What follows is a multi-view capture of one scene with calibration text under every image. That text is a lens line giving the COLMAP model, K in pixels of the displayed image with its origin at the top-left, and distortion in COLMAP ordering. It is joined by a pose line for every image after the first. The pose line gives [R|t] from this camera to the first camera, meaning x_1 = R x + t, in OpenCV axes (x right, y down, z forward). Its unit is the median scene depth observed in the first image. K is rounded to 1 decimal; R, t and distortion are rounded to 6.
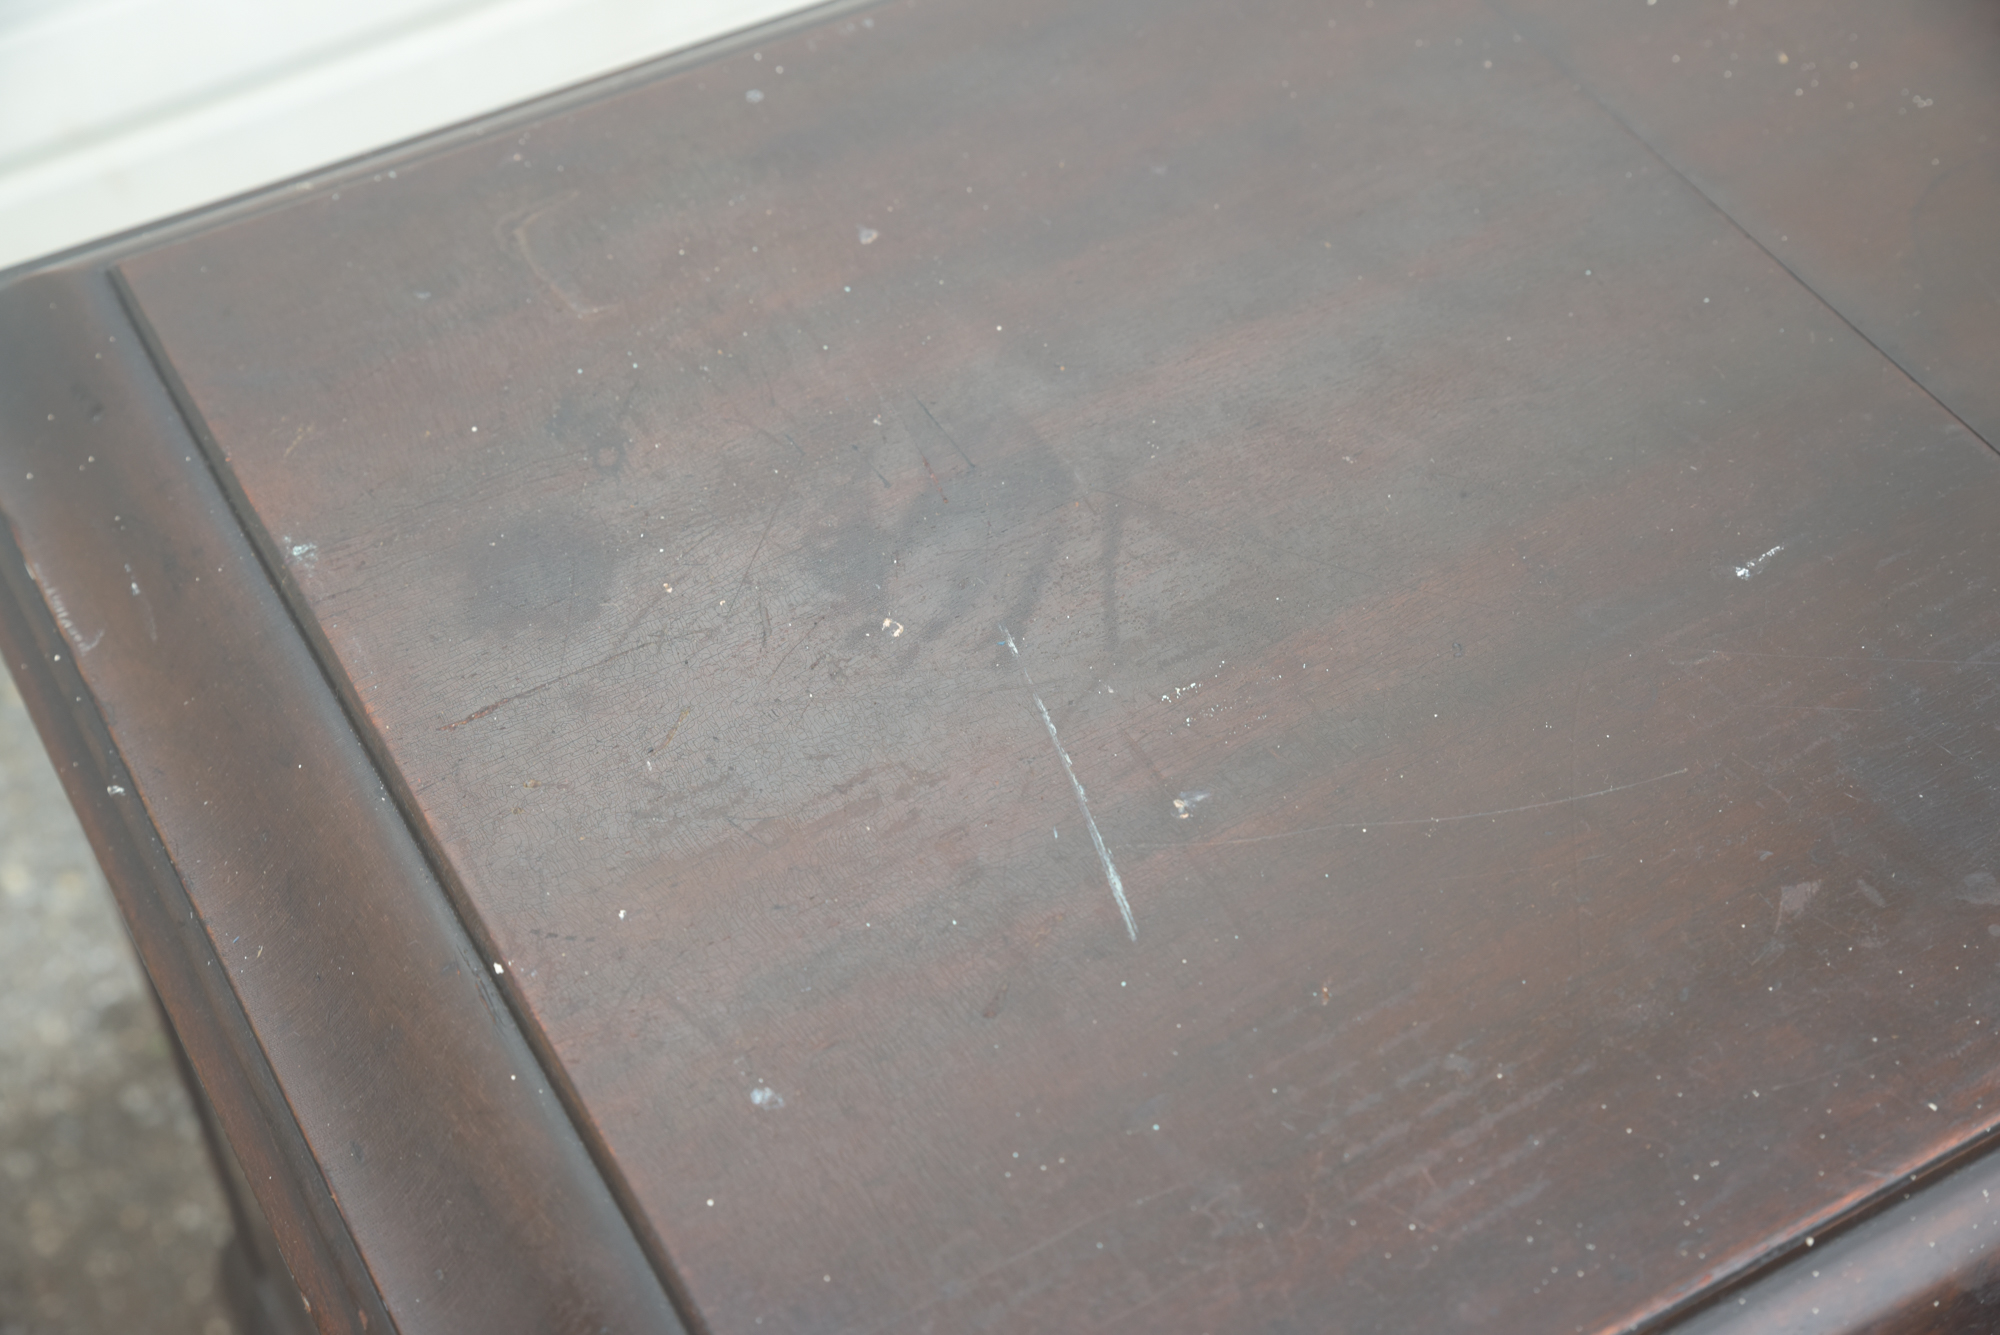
lens RADIAL K [[2952.6, 0, 995.5], [0, 2952.6, 669.8], [0, 0, 1]] dist [0.020512, 0.000000]
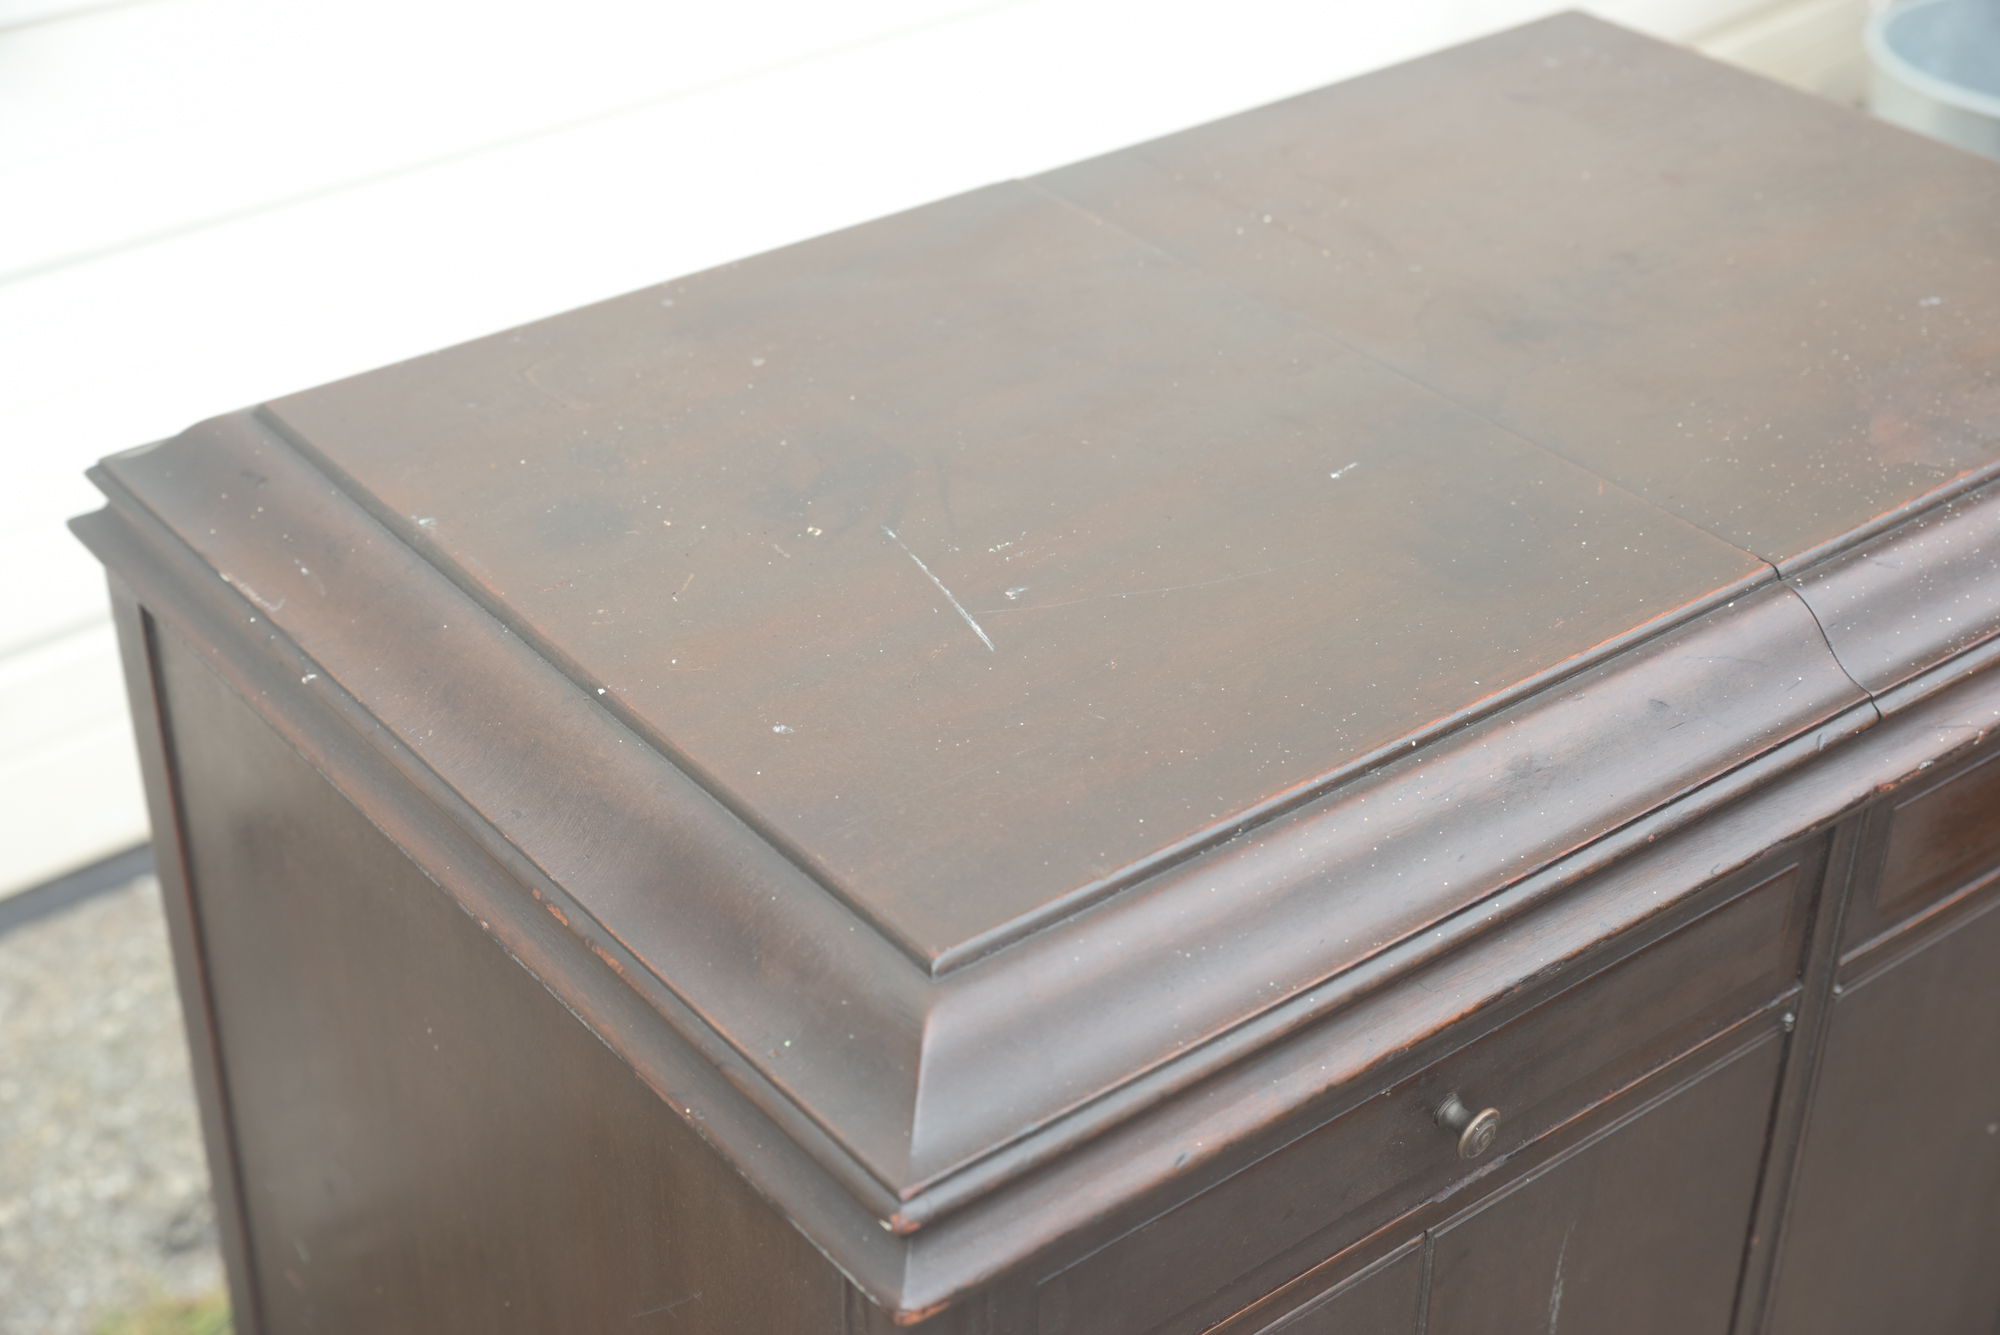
lens RADIAL K [[2952.6, 0, 997.5], [0, 2952.6, 665.2], [0, 0, 1]] dist [0.020512, 0.000000]
pose [[0.989588, -0.067392, 0.127175, -0.141161], [0.098896, 0.960360, -0.260629, 0.467915], [-0.104570, 0.270492, 0.957026, -0.494081]]
